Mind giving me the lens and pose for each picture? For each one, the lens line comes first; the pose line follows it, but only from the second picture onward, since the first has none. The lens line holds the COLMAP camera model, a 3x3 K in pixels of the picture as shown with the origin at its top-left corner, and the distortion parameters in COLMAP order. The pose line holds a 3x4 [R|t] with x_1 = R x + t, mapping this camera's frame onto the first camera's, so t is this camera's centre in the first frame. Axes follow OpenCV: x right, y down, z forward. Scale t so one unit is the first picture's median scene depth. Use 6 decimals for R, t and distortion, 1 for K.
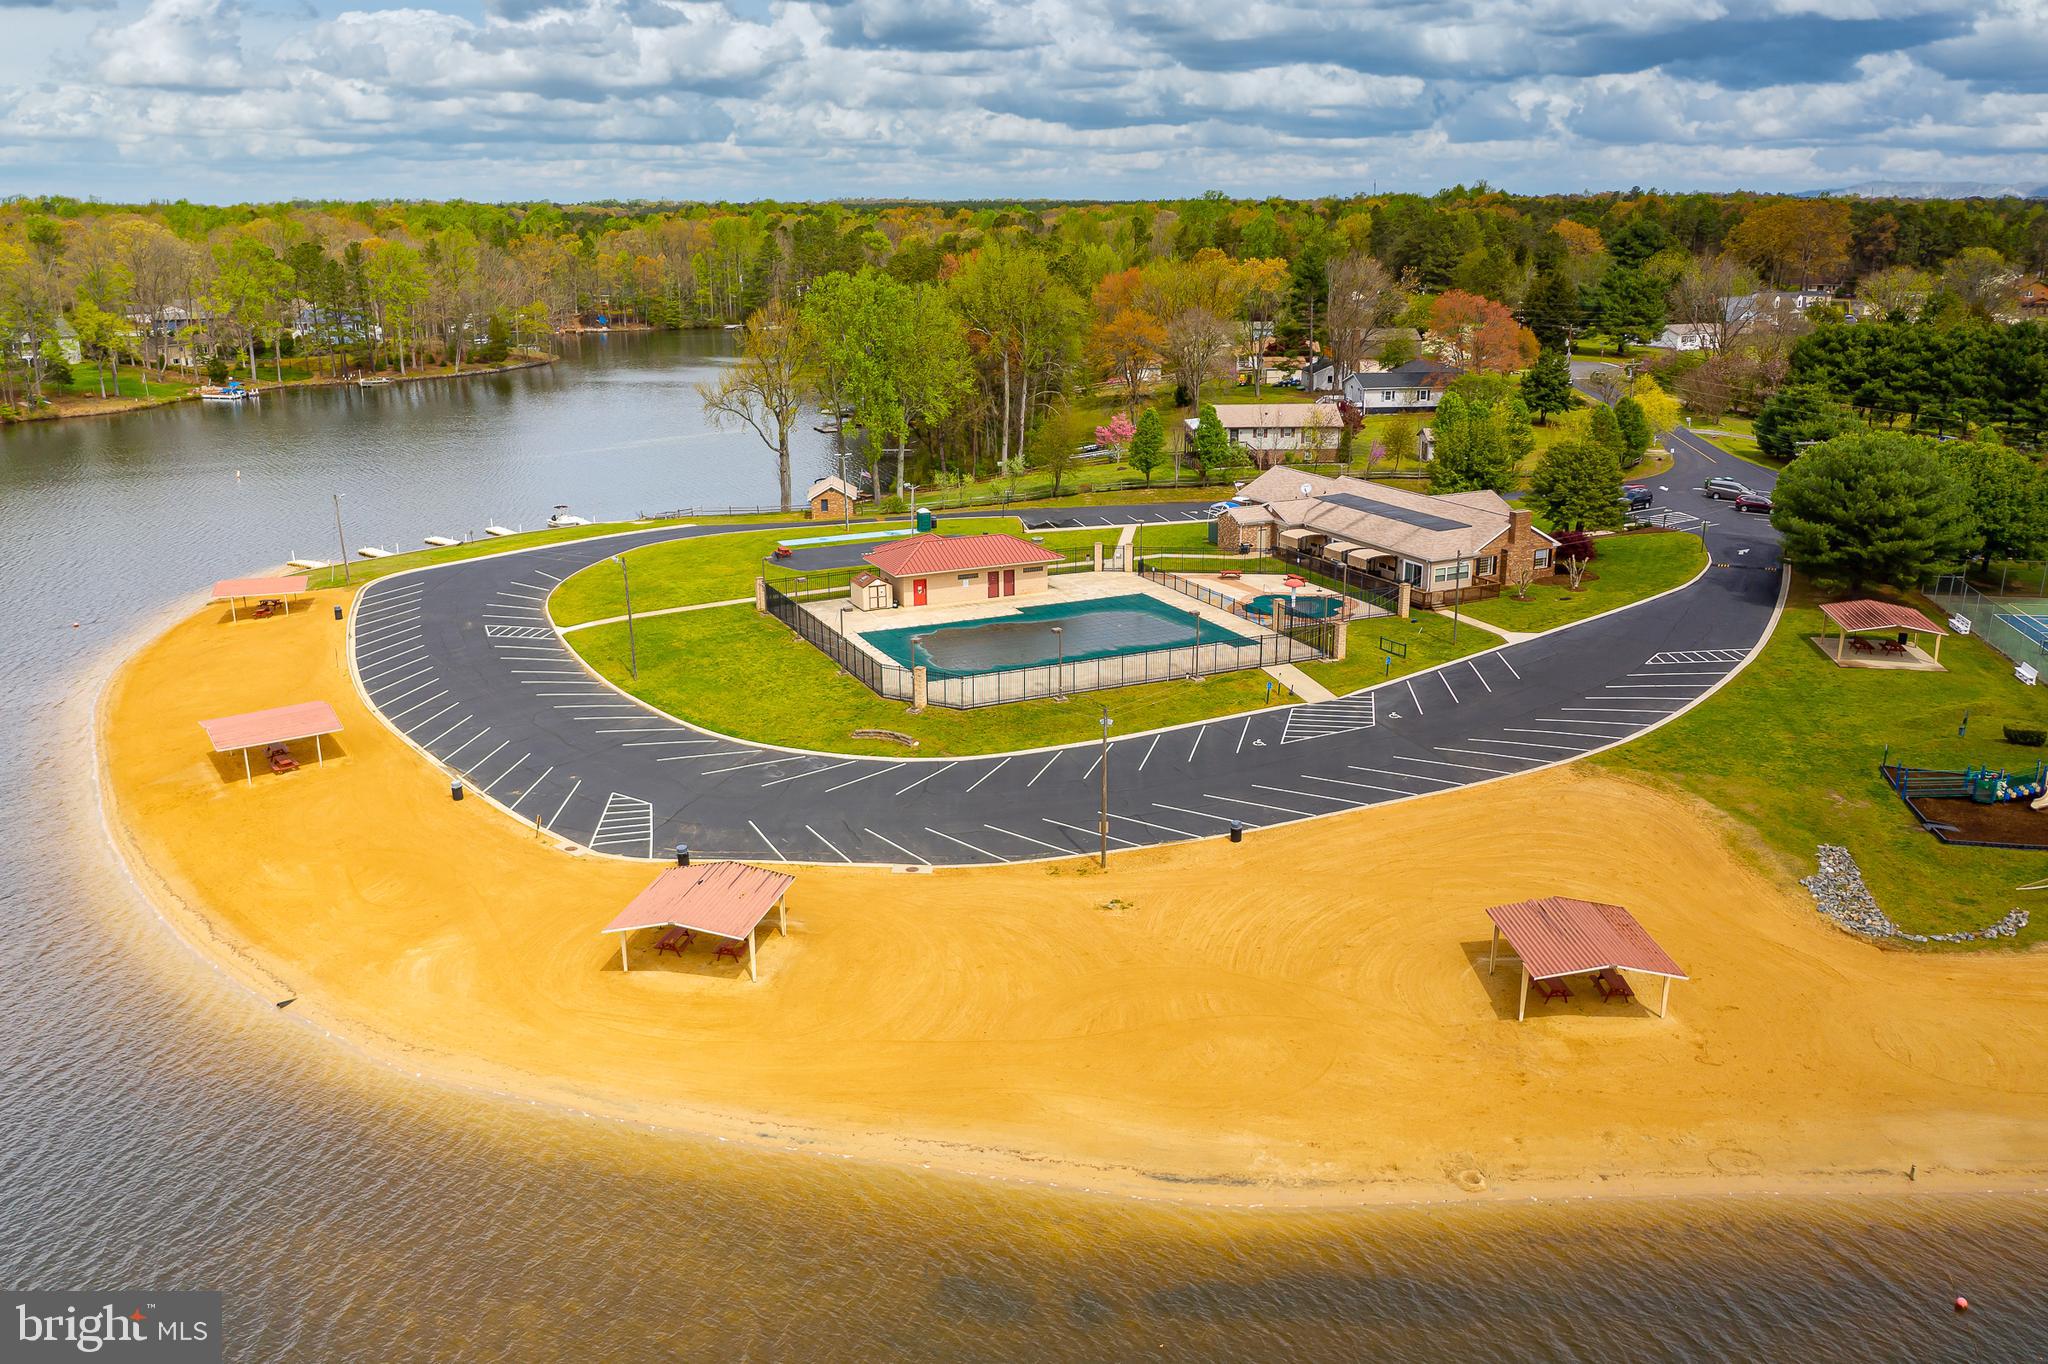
lens RADIAL K [[1666.5, 0, 1021.6], [0, 1666.5, 677.2], [0, 0, 1]] dist [-0.004212, -0.002424]
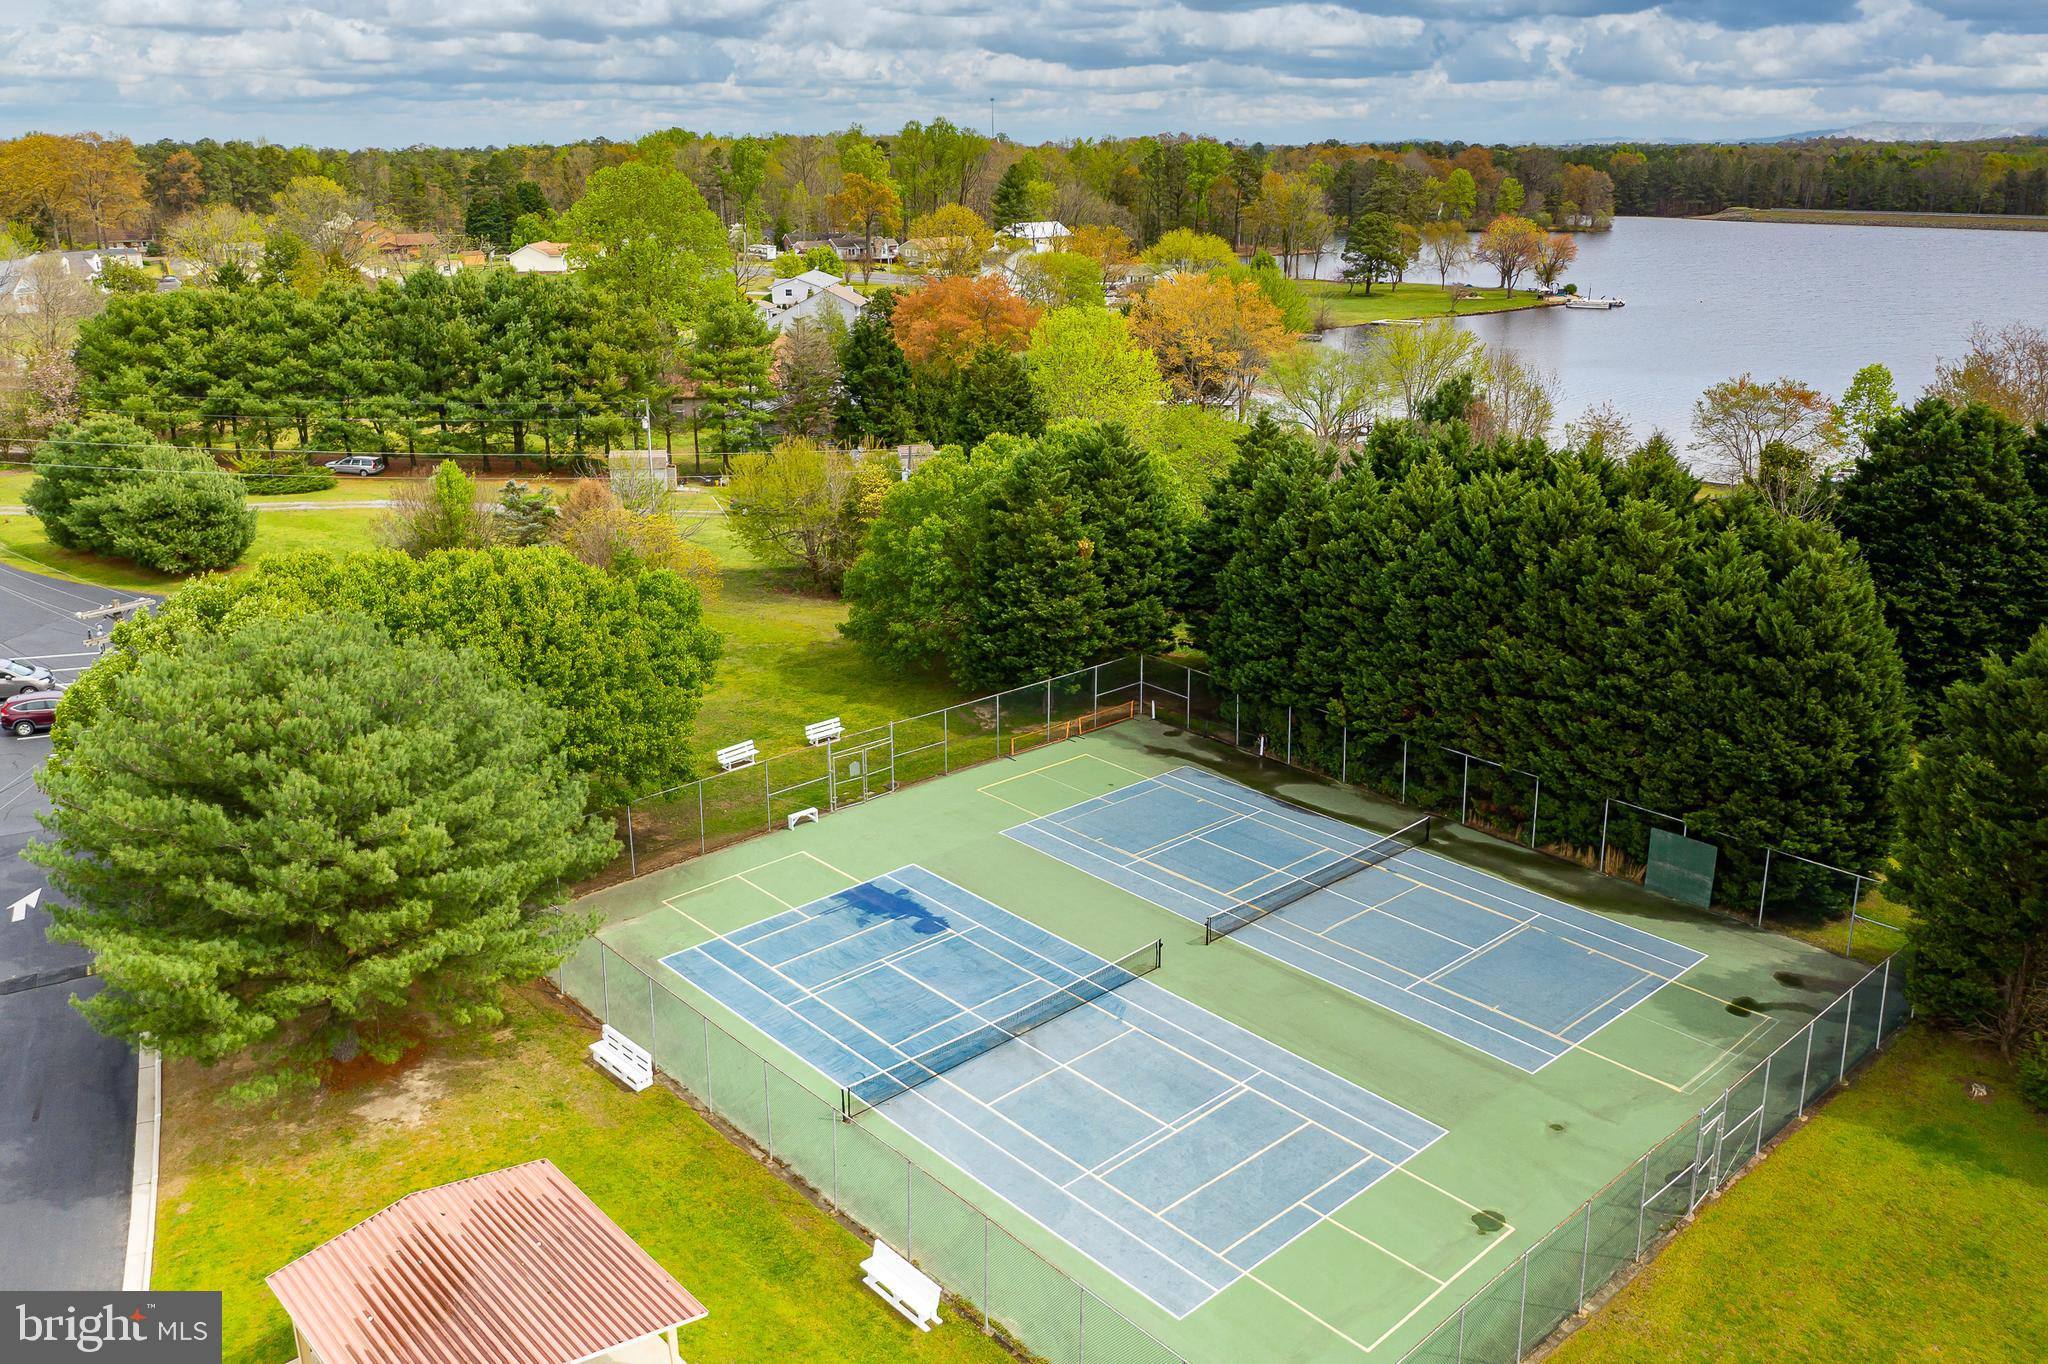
lens RADIAL K [[1666.5, 0, 1019.9], [0, 1666.5, 683.8], [0, 0, 1]] dist [-0.004212, -0.002424]
pose [[0.614433, -0.246117, 0.749599, 0.208730], [0.226512, 0.965129, 0.131215, -0.086545], [-0.755754, 0.089171, 0.648756, 0.397387]]
